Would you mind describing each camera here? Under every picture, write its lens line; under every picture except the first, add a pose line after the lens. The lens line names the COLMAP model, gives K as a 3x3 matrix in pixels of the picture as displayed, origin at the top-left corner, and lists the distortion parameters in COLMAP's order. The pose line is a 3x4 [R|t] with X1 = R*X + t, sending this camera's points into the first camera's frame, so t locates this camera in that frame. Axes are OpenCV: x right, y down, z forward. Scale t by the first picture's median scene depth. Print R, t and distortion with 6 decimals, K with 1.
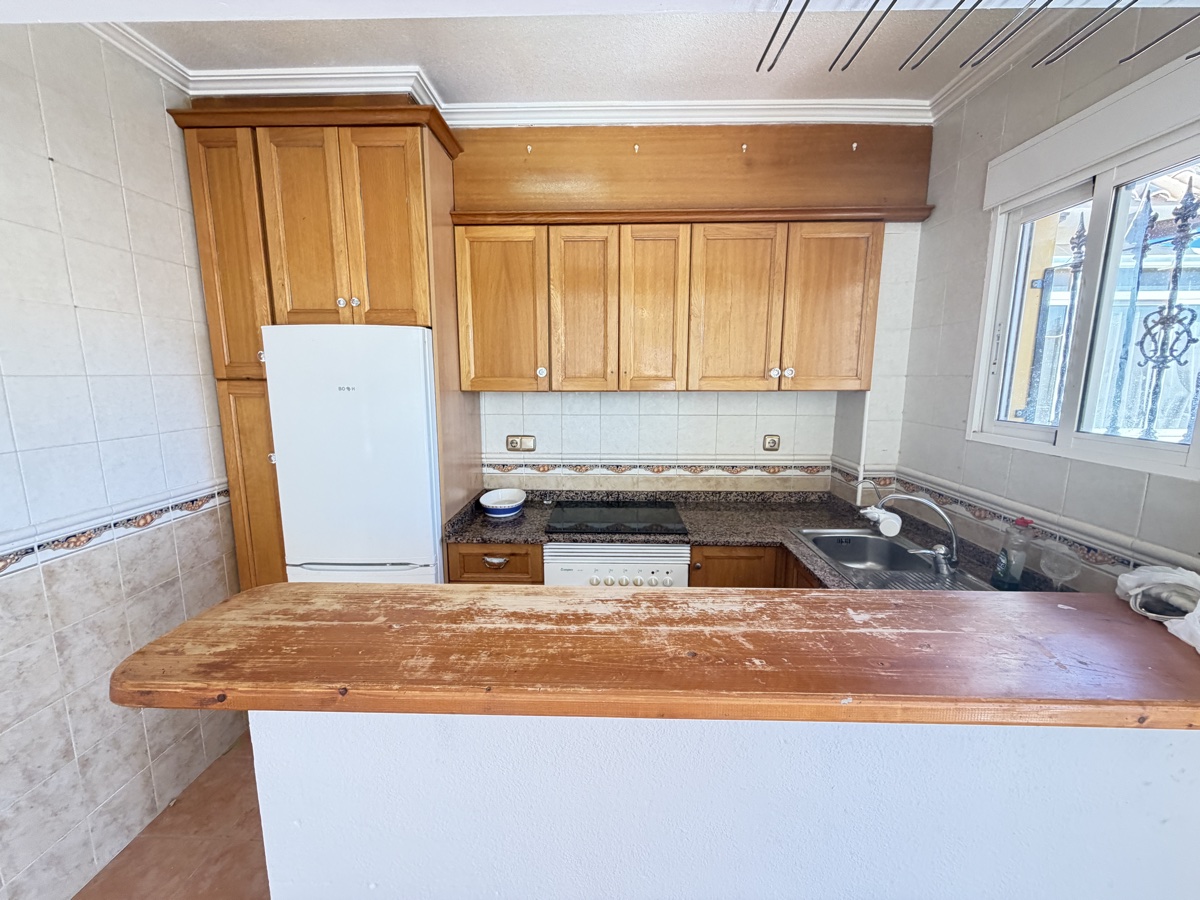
lens RADIAL K [[478.8, 0, 597.6], [0, 478.8, 454.3], [0, 0, 1]] dist [0.001593, -0.000154]
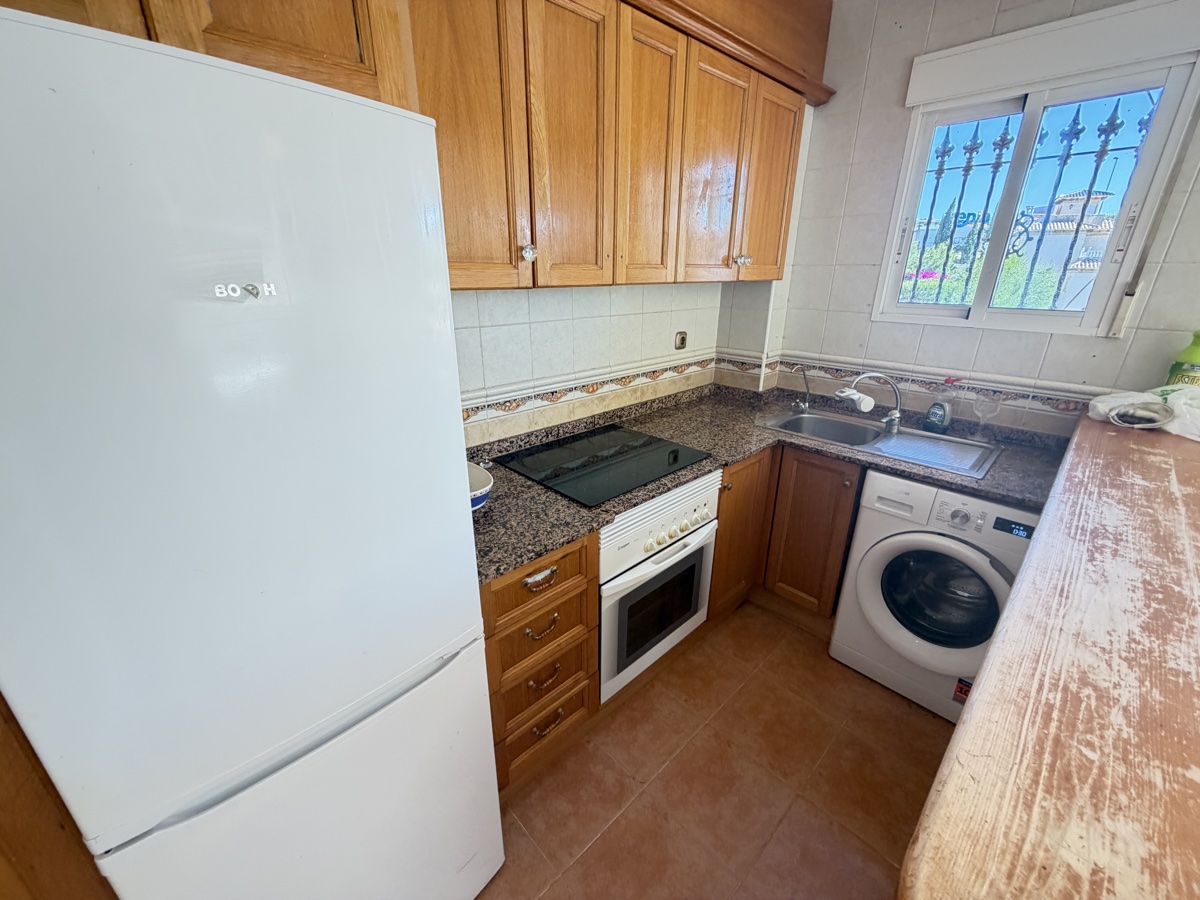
lens RADIAL K [[478.8, 0, 595.5], [0, 478.8, 452.4], [0, 0, 1]] dist [0.001593, -0.000154]
pose [[0.704599, -0.250763, 0.663821, -0.485519], [0.113438, 0.963252, 0.243469, -0.067542], [-0.700480, -0.096246, 0.707152, 0.485145]]
